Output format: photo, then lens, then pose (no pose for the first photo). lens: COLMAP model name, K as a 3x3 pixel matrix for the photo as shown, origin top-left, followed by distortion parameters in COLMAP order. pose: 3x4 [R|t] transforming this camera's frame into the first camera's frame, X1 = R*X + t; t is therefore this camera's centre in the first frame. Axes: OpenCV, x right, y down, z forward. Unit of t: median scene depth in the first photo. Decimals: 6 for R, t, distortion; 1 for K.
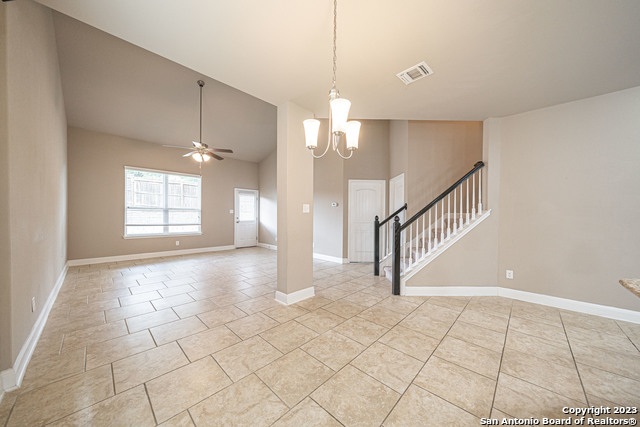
lens RADIAL K [[221.4, 0, 319.2], [0, 221.4, 217.5], [0, 0, 1]] dist [-0.003588, -0.000139]
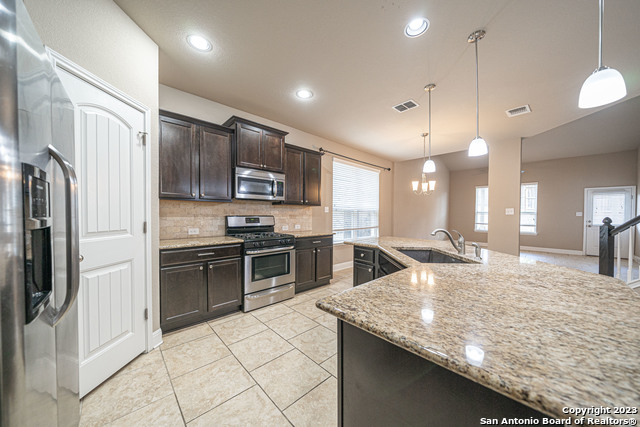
lens RADIAL K [[218.3, 0, 320.6], [0, 218.3, 217.4], [0, 0, 1]] dist [-0.001732, 0.000041]
pose [[-0.043687, 0.004741, -0.999034, 1.277699], [-0.021704, 0.999748, 0.005694, 0.011175], [0.998809, 0.021932, -0.043573, -0.096479]]
